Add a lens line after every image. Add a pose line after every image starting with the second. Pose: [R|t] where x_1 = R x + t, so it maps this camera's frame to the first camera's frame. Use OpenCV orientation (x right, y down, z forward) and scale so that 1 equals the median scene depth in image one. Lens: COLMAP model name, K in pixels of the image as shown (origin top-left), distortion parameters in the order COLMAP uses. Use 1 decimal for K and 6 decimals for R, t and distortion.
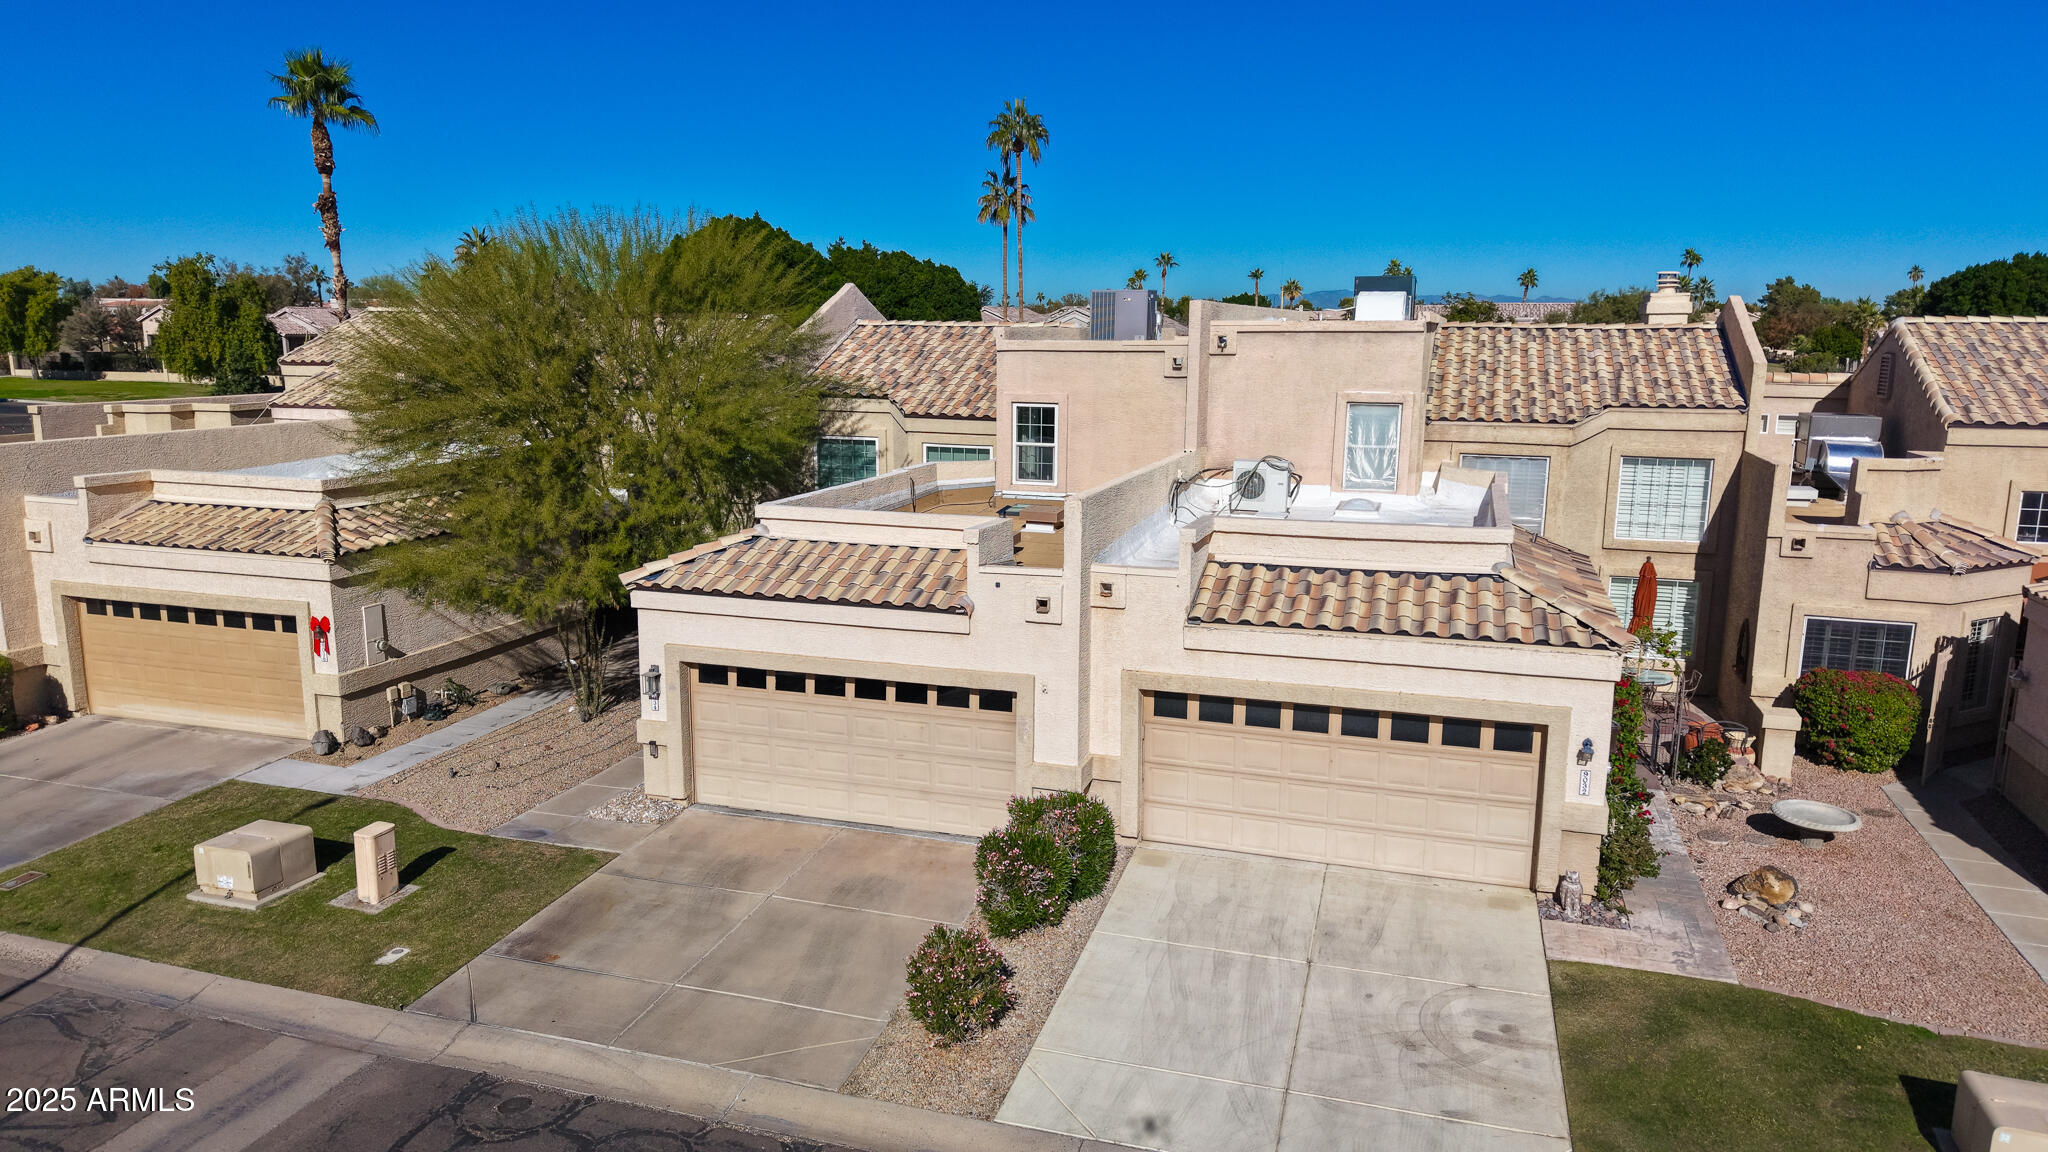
lens RADIAL K [[1350.8, 0, 1014.0], [0, 1350.8, 582.1], [0, 0, 1]] dist [0.037972, -0.046373]
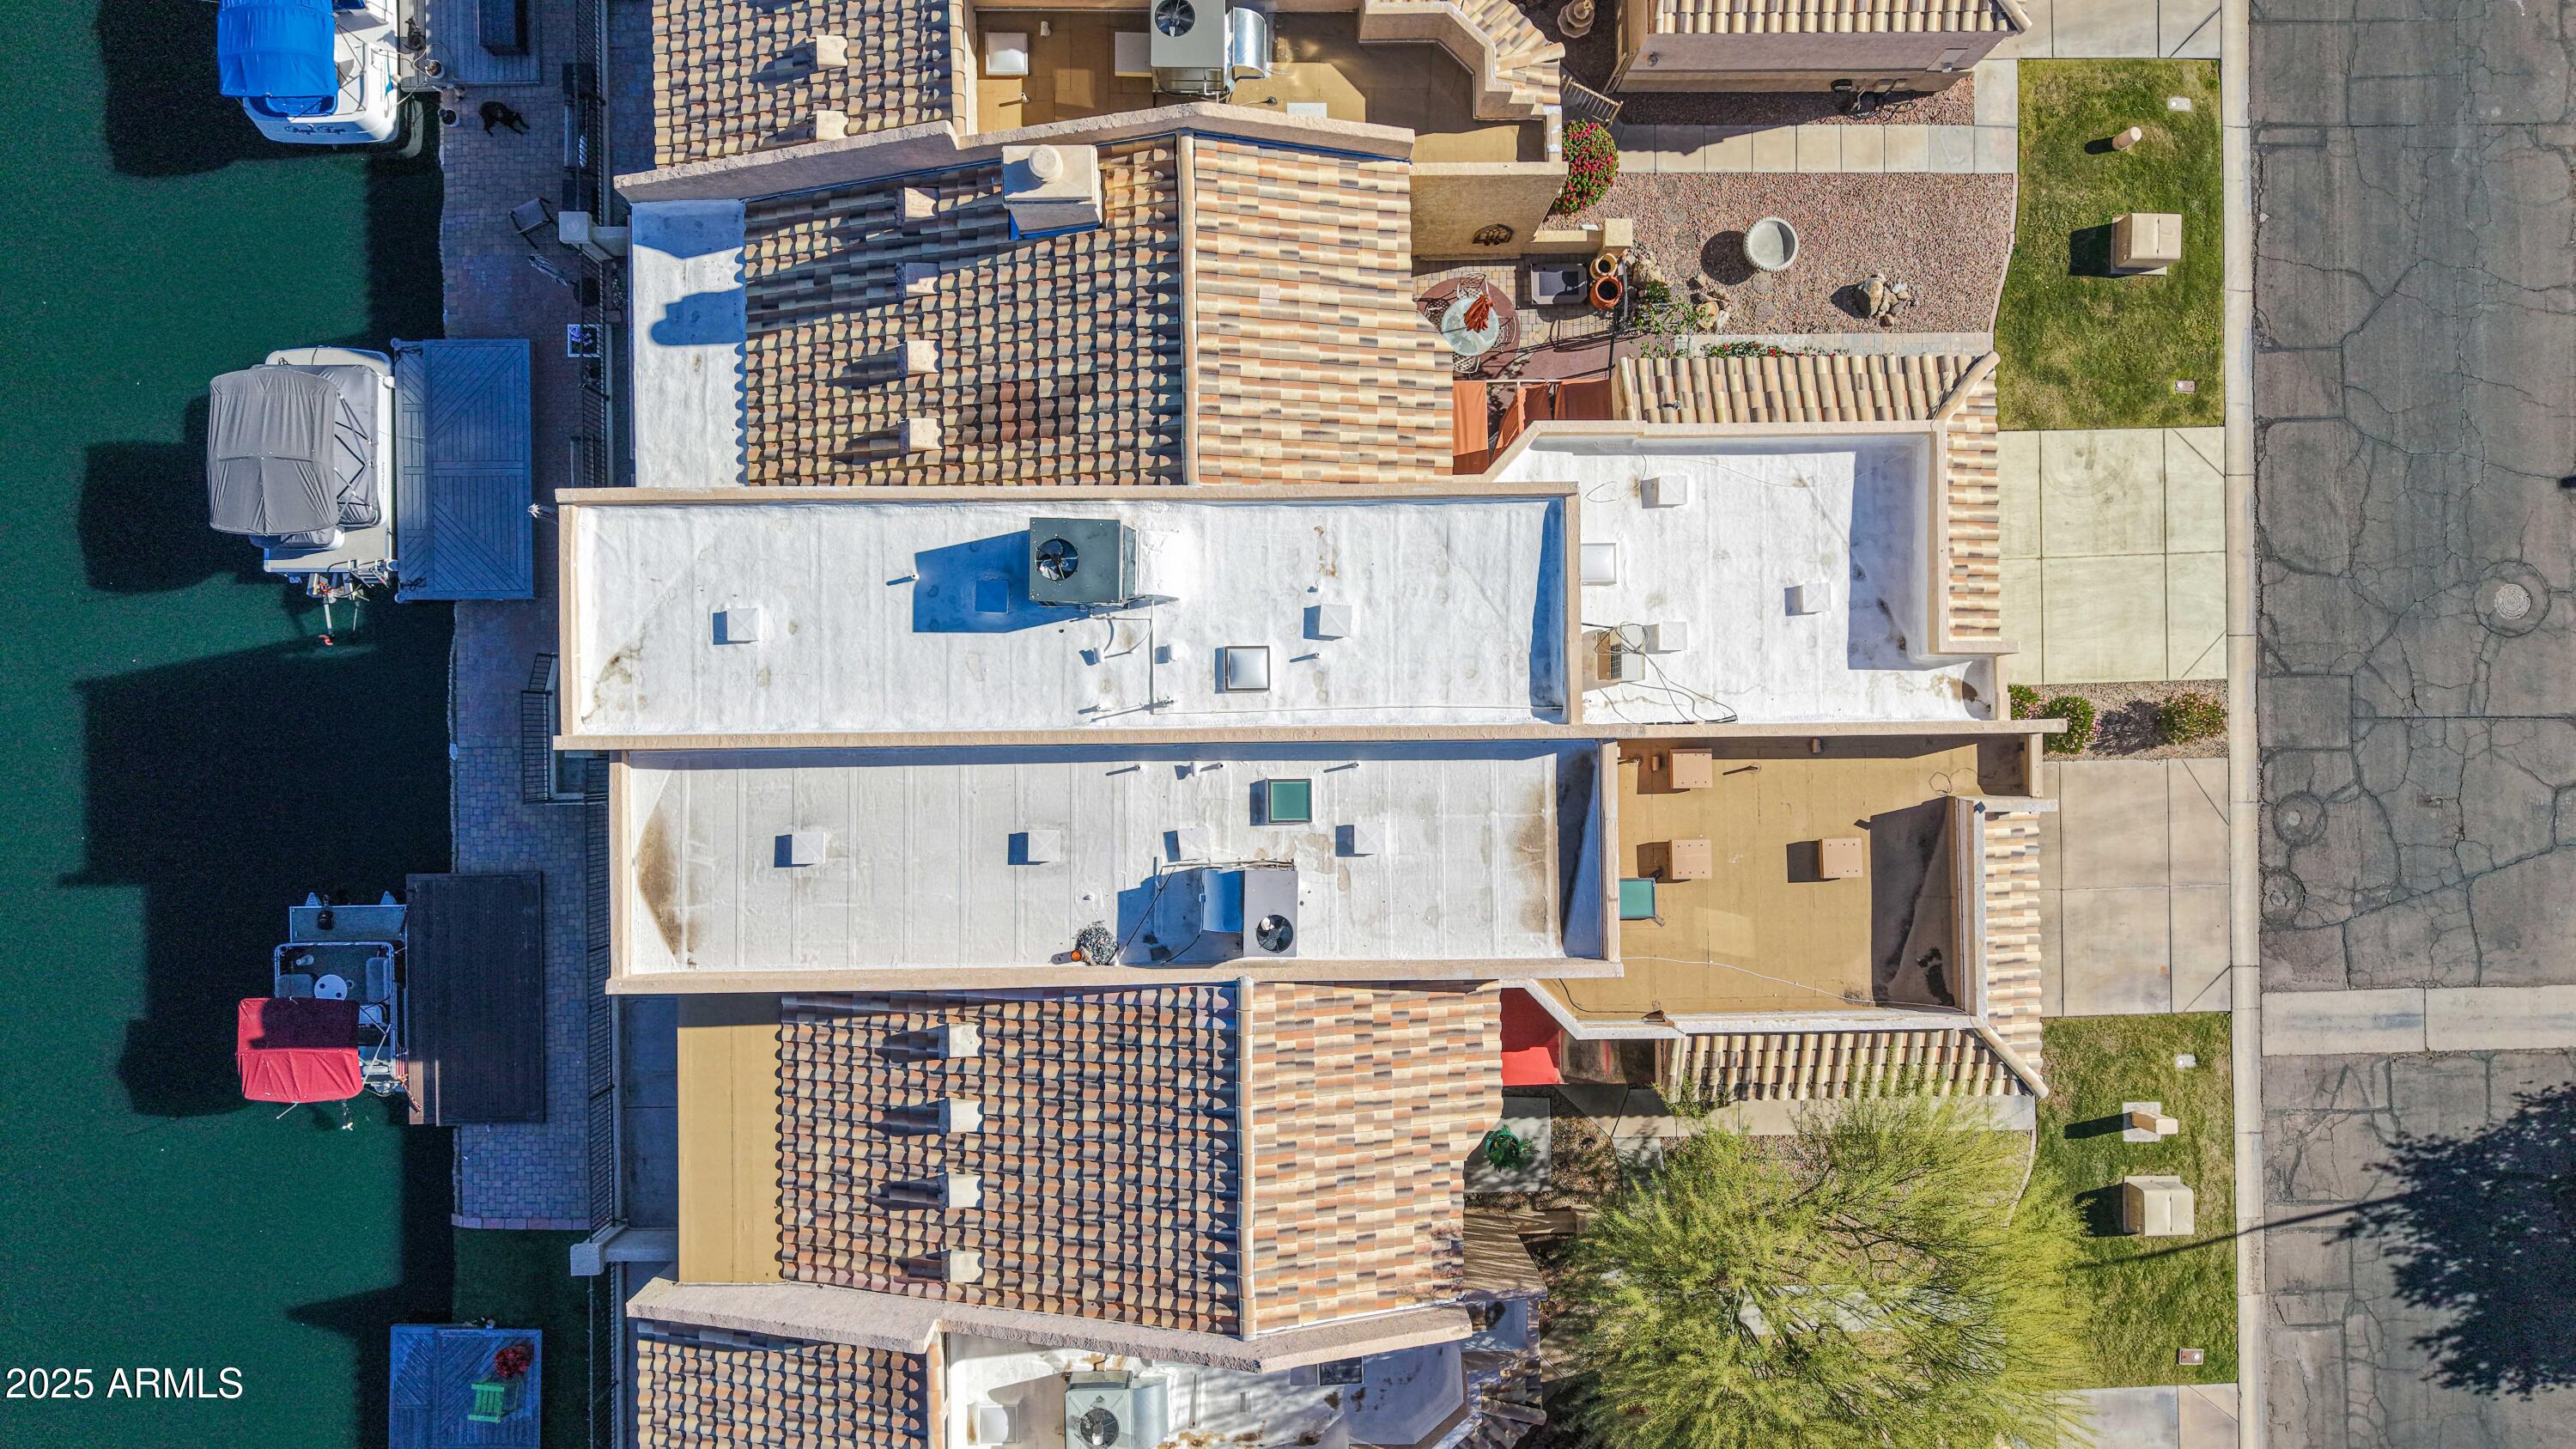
lens RADIAL K [[1734.4, 0, 1269.3], [0, 1734.4, 724.9], [0, 0, 1]] dist [-0.002246, -0.006821]
pose [[-0.327592, -0.944748, -0.011629, 0.259774], [0.148420, -0.063612, 0.986876, -1.492457], [-0.933089, 0.321567, 0.161058, 1.165624]]
